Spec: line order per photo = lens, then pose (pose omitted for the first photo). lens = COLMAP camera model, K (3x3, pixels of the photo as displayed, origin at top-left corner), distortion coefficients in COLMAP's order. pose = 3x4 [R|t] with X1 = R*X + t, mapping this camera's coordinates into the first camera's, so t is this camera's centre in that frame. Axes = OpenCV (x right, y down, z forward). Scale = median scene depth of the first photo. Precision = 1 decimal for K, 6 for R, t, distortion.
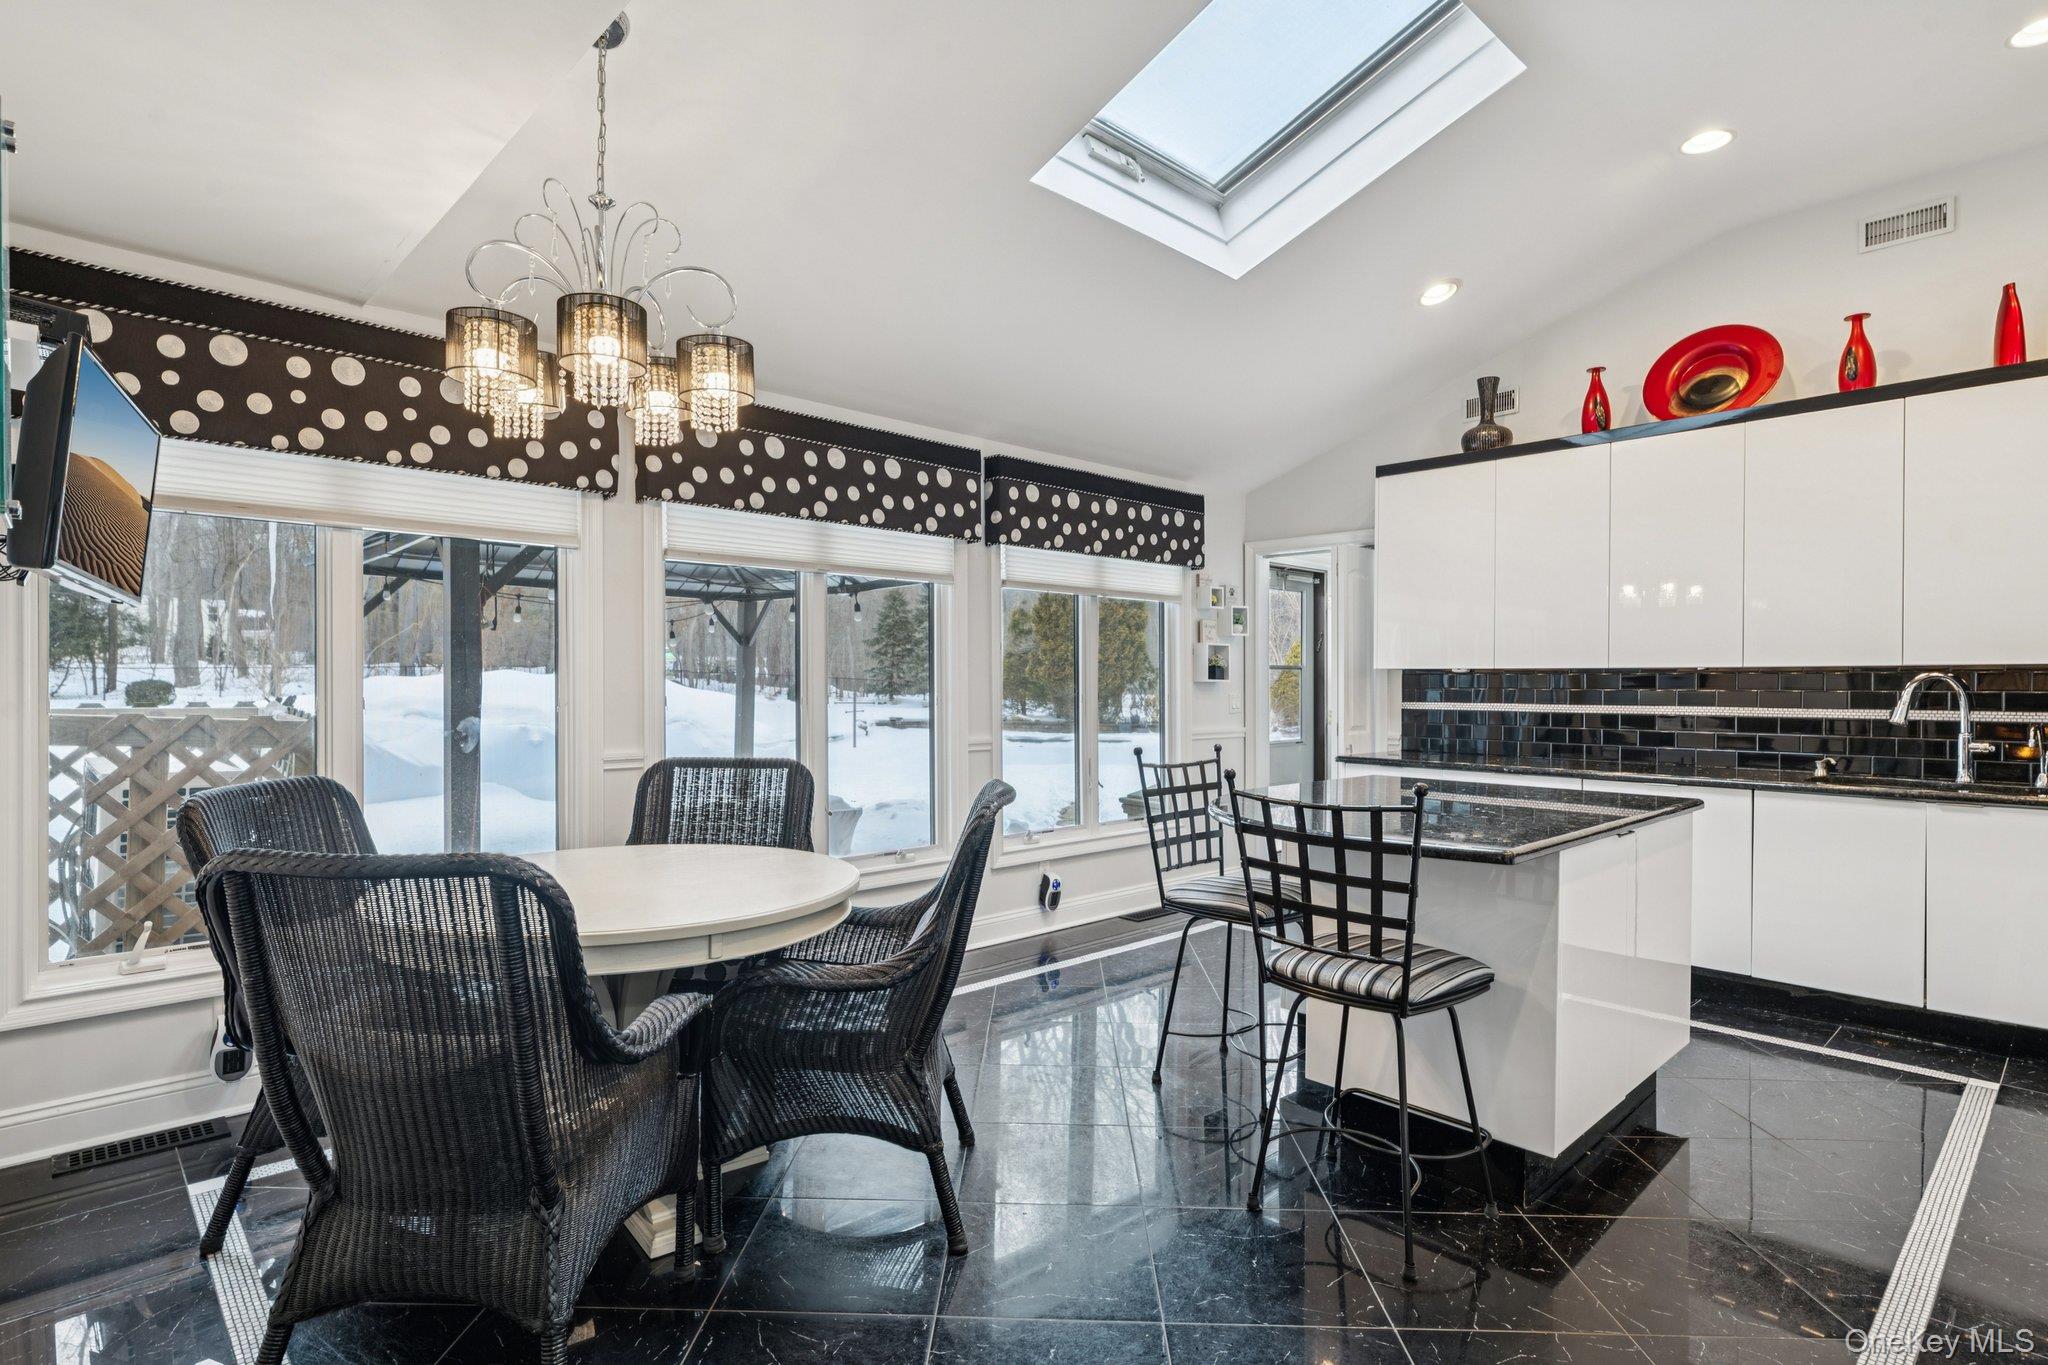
lens RADIAL K [[1058.7, 0, 1026.5], [0, 1058.7, 694.1], [0, 0, 1]] dist [0.001550, 0.000499]
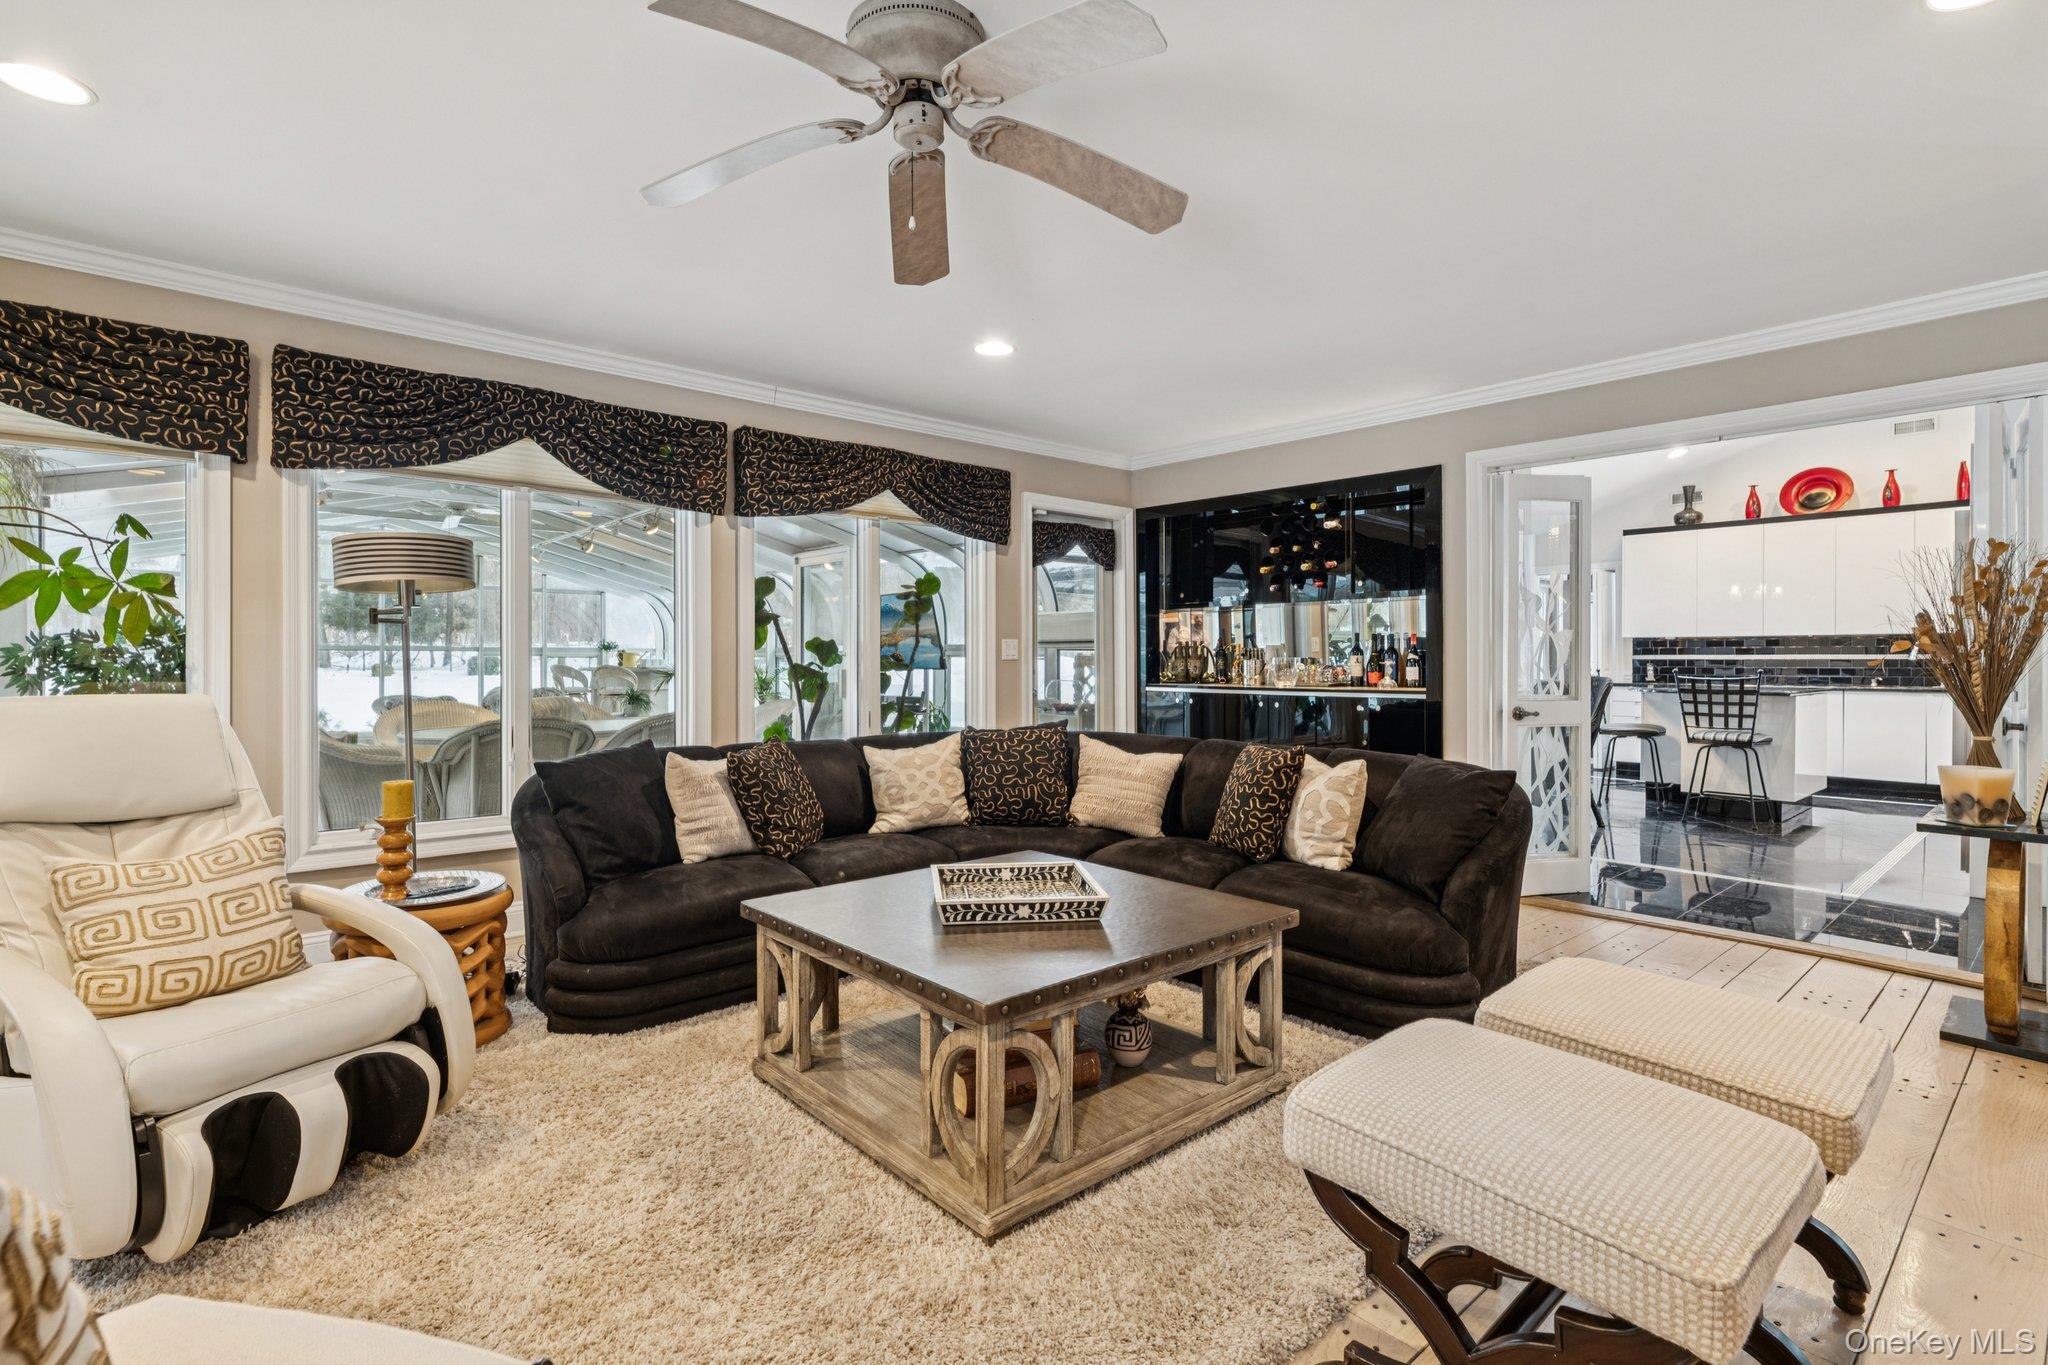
lens RADIAL K [[959.0, 0, 1021.9], [0, 959.0, 663.1], [0, 0, 1]] dist [0.000223, -0.001690]
pose [[0.998503, -0.000517, -0.054694, -0.787172], [0.000430, 0.999999, -0.001606, 0.029421], [0.054694, 0.001580, 0.998502, -0.935859]]
